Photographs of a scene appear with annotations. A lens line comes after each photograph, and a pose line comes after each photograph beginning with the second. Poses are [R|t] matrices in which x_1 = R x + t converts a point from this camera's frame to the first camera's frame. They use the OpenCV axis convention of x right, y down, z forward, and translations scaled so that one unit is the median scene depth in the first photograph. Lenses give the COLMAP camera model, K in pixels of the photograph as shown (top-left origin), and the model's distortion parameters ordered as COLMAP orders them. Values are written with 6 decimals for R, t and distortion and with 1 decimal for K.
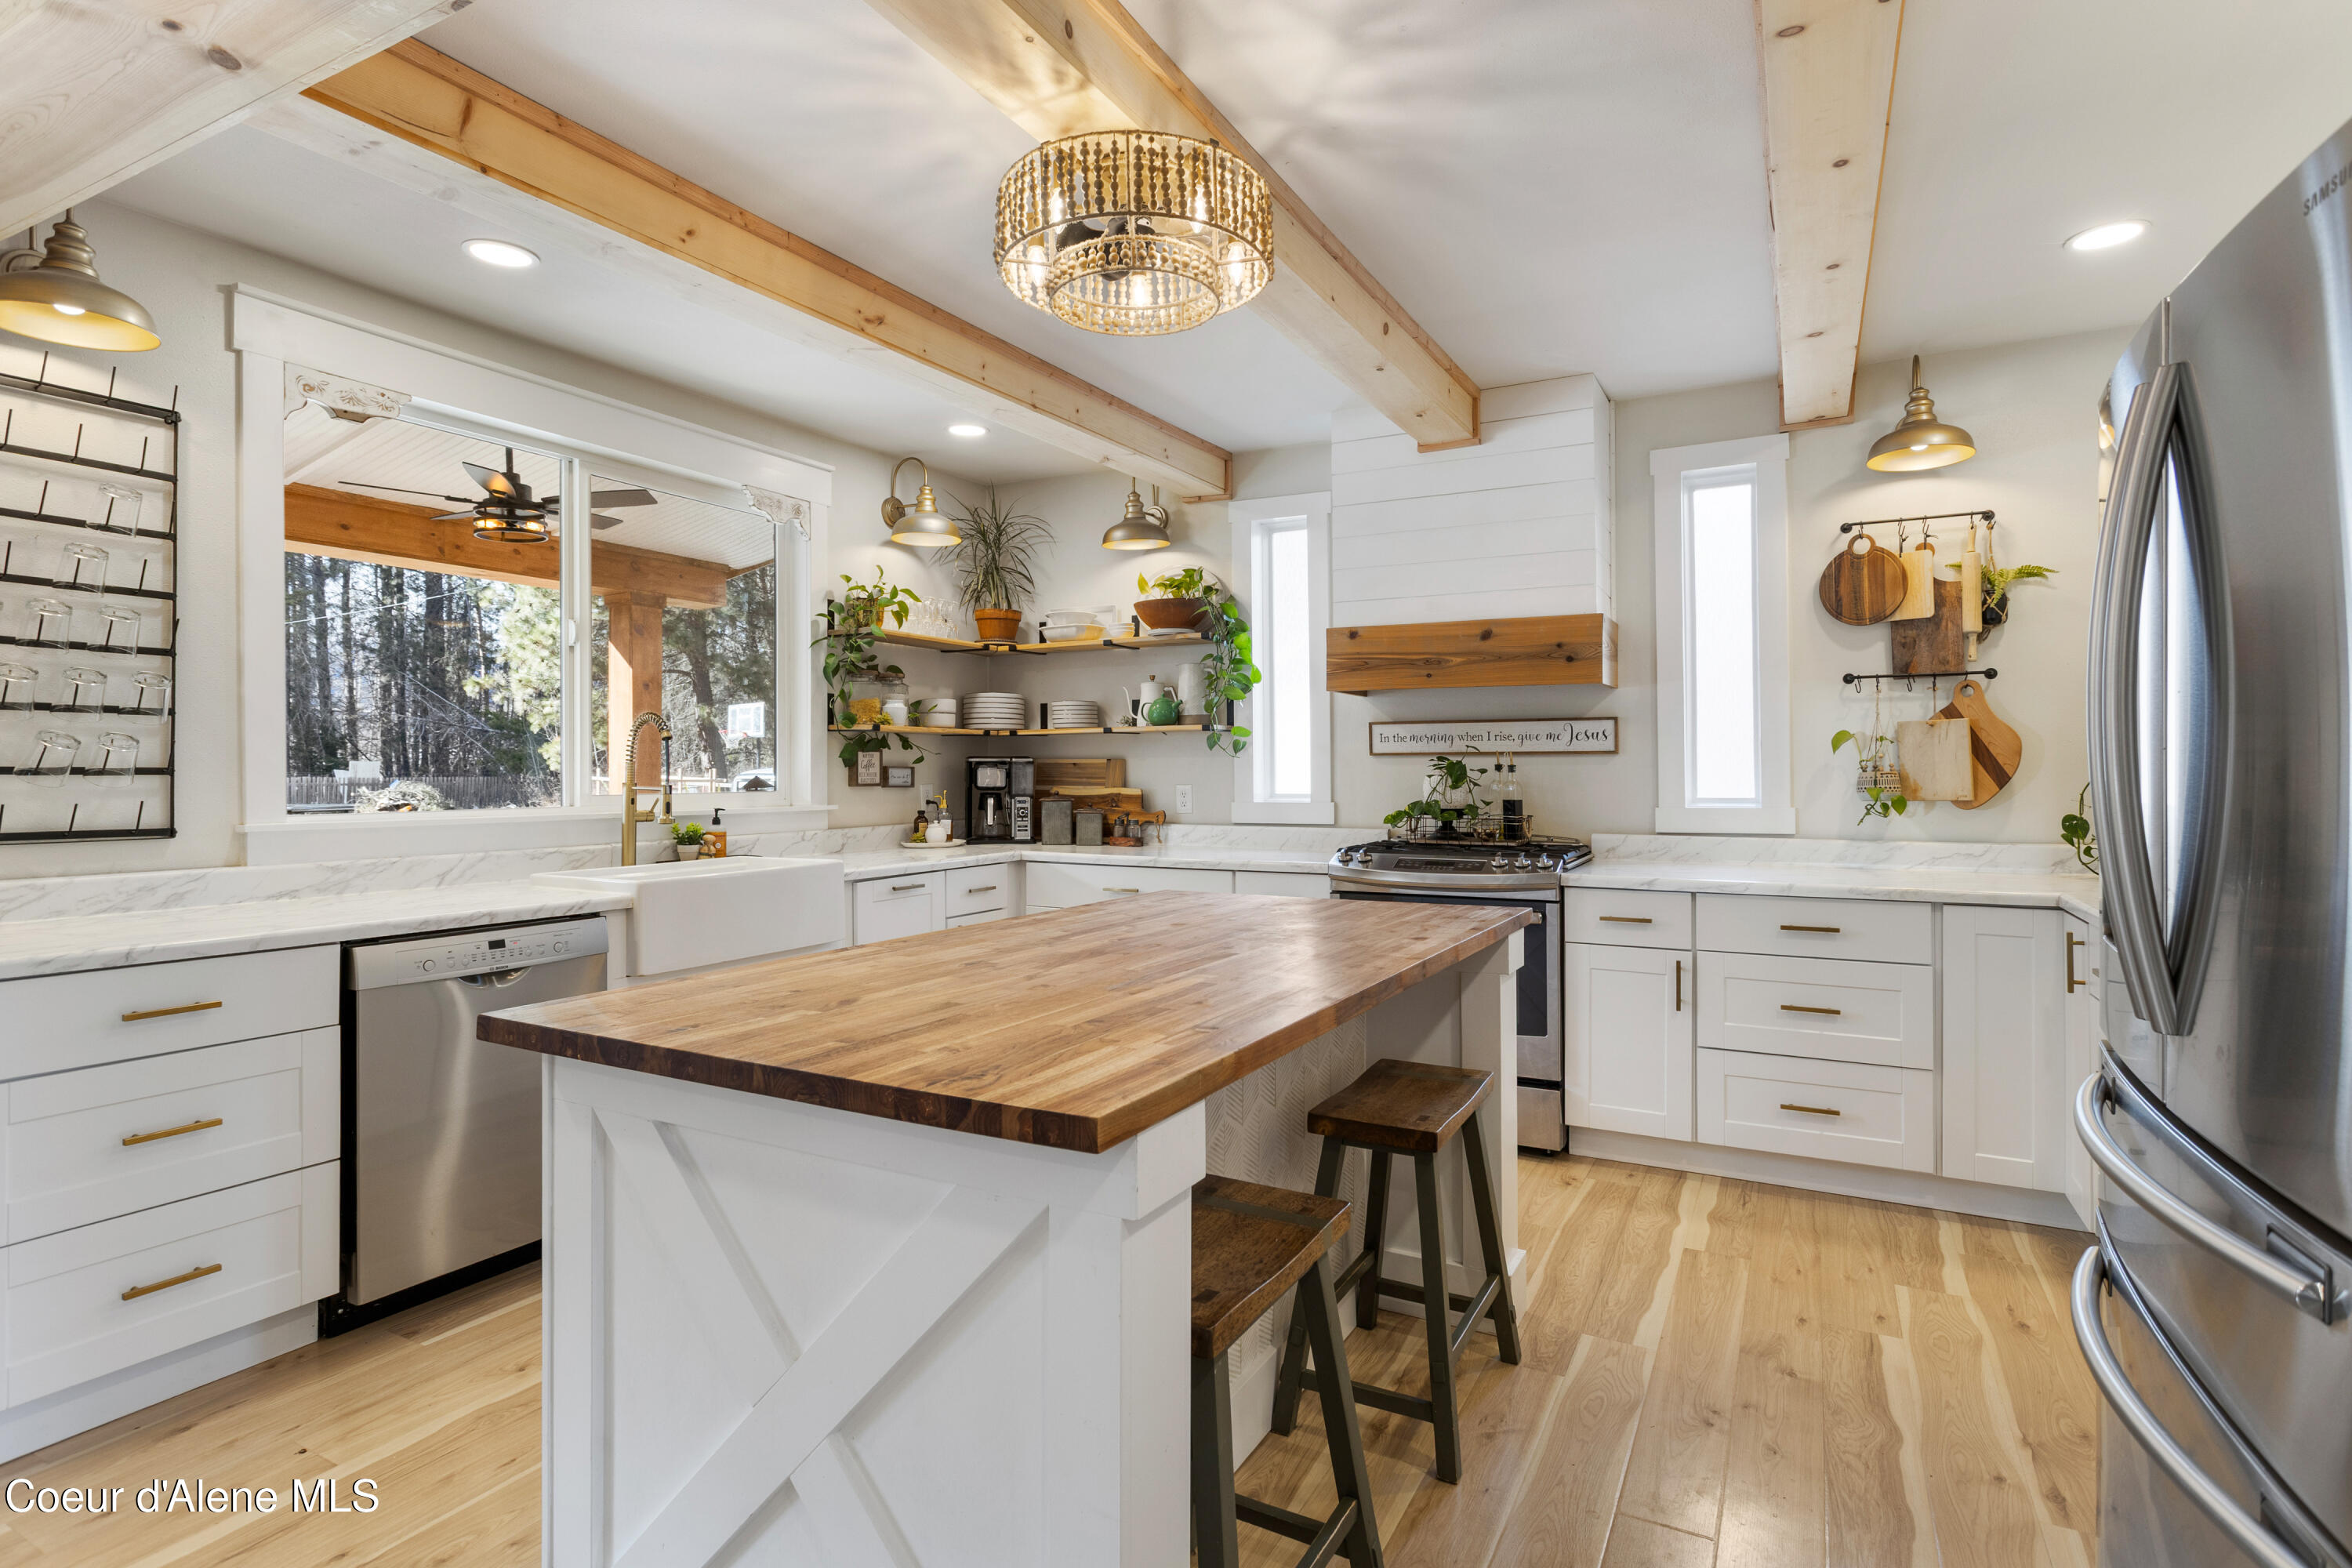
lens RADIAL K [[1169.9, 0, 1167.6], [0, 1169.9, 758.8], [0, 0, 1]] dist [-0.014959, 0.003296]
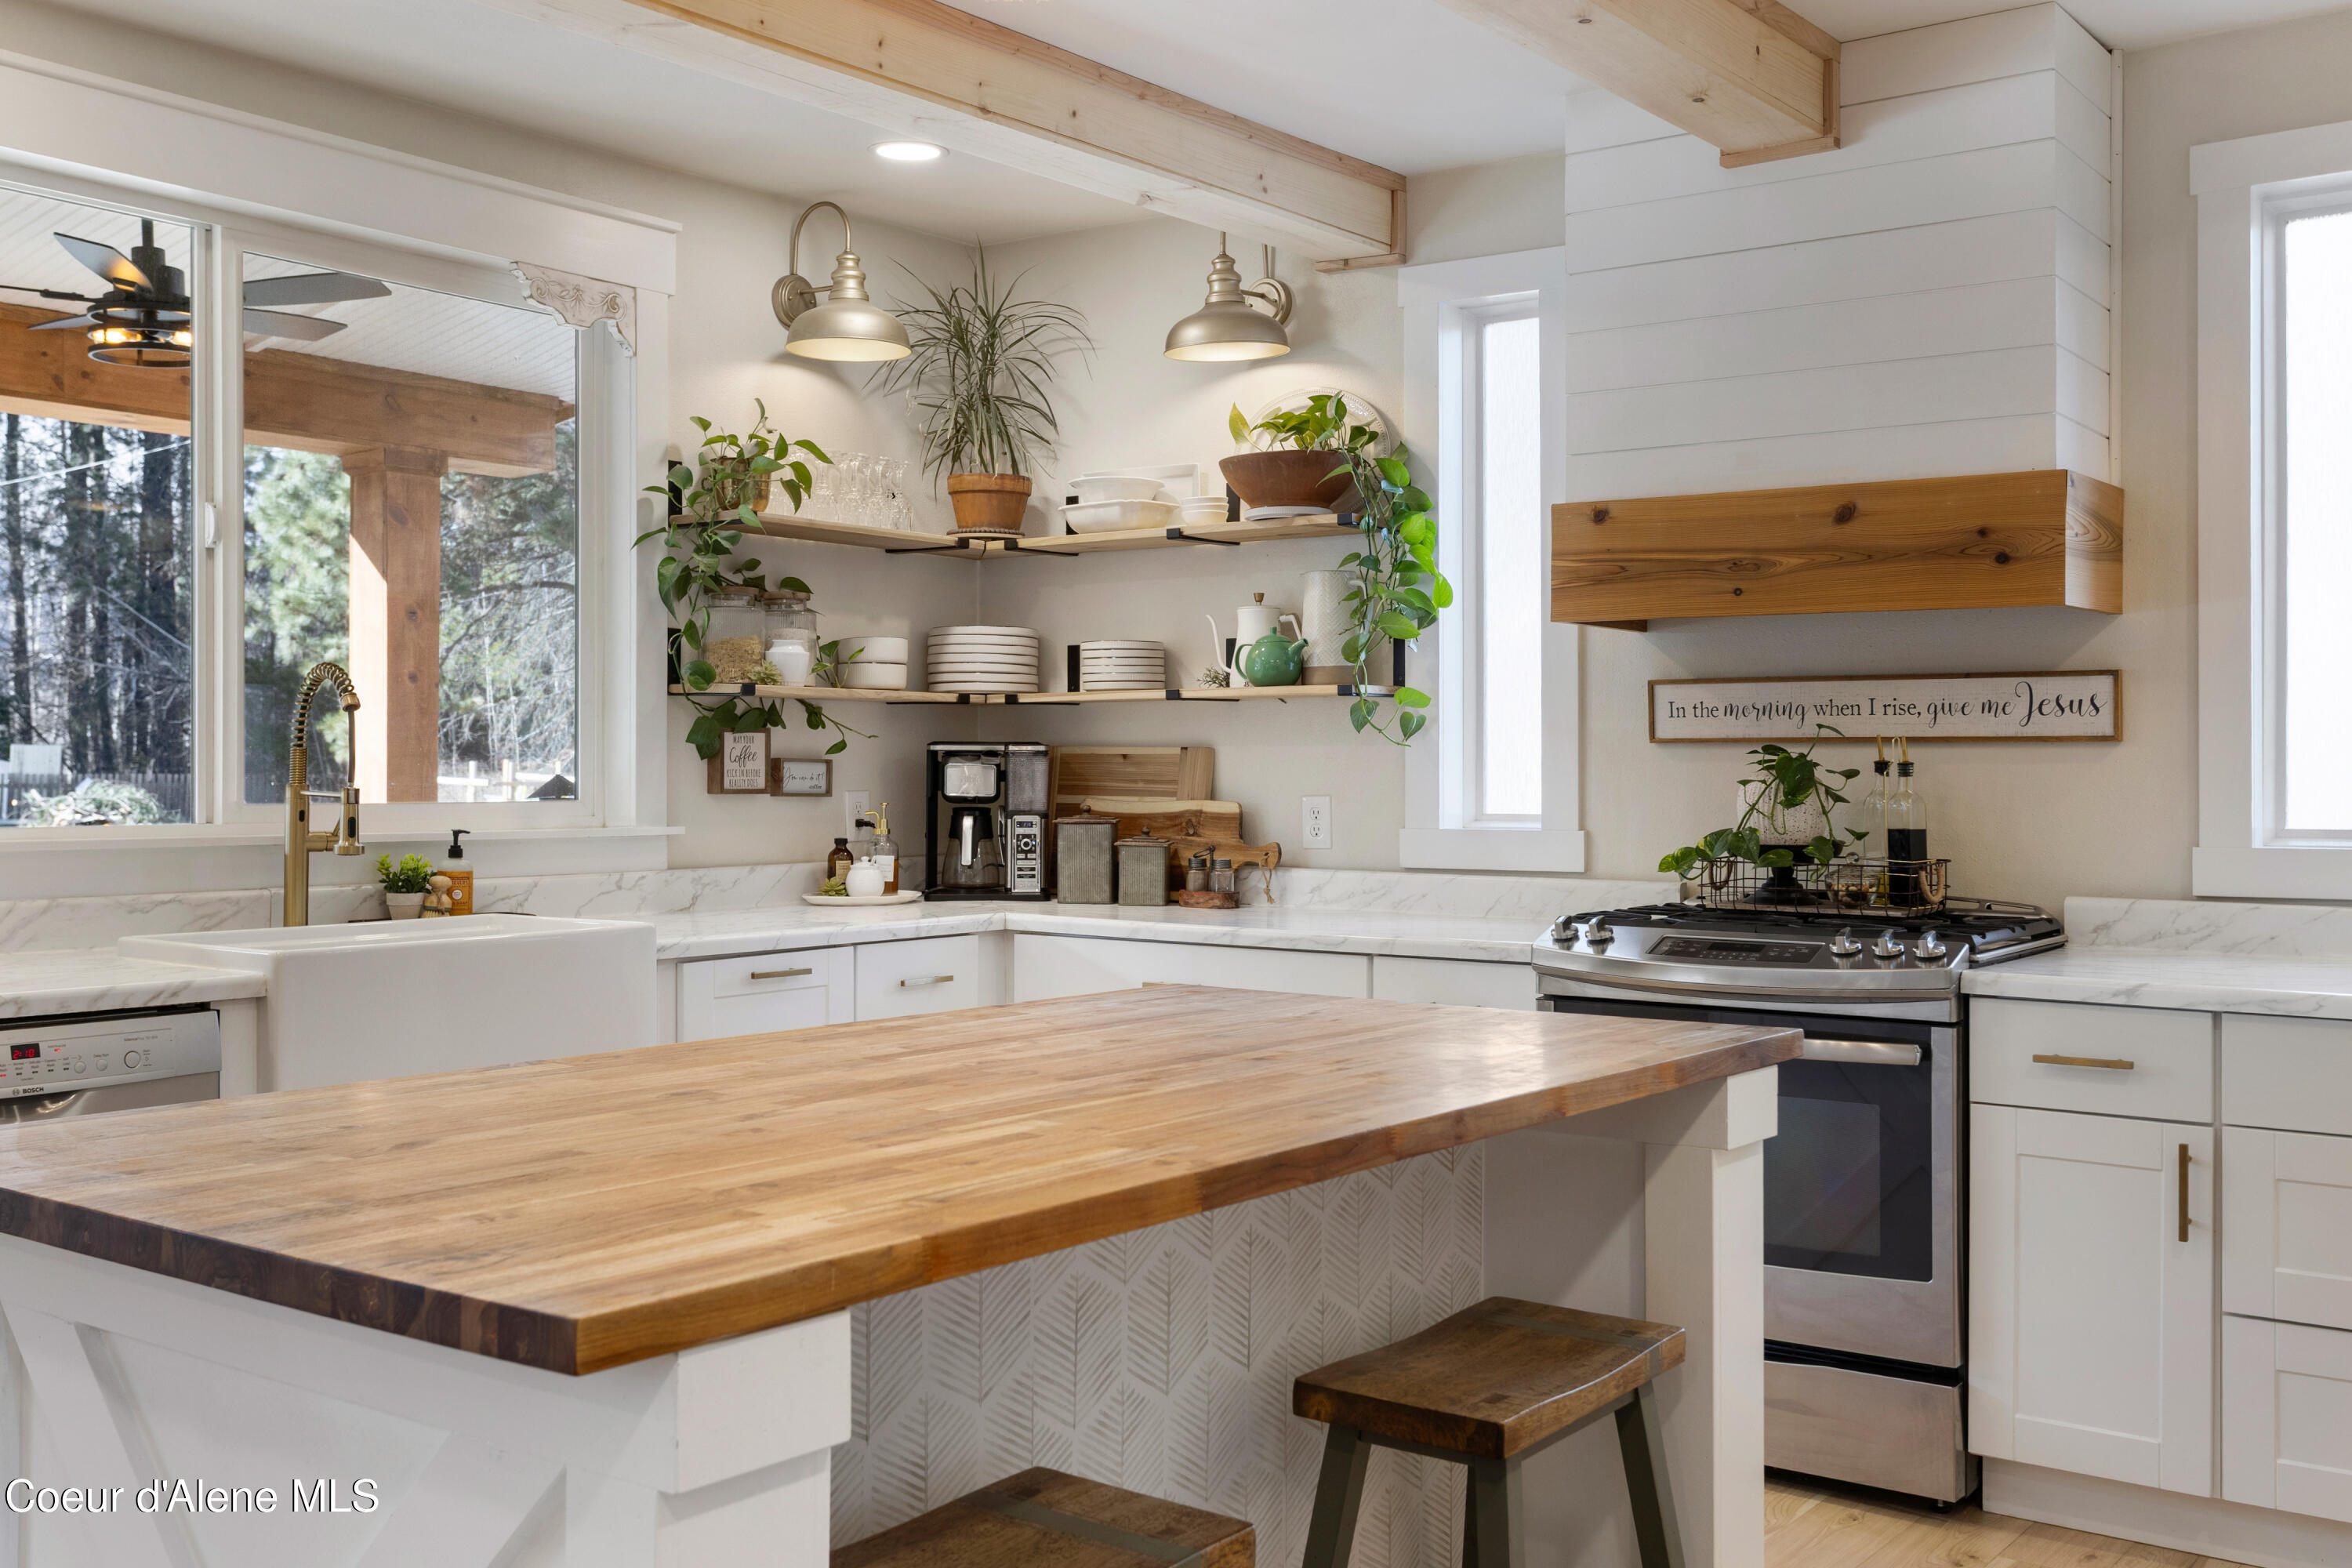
lens RADIAL K [[2235.7, 0, 1158.5], [0, 2235.7, 760.0], [0, 0, 1]] dist [0.011558, 0.000000]
pose [[0.989596, 0.005879, -0.143756, 0.107535], [-0.005045, 0.999968, 0.006164, -0.000212], [0.143788, -0.005375, 0.989594, -0.035886]]
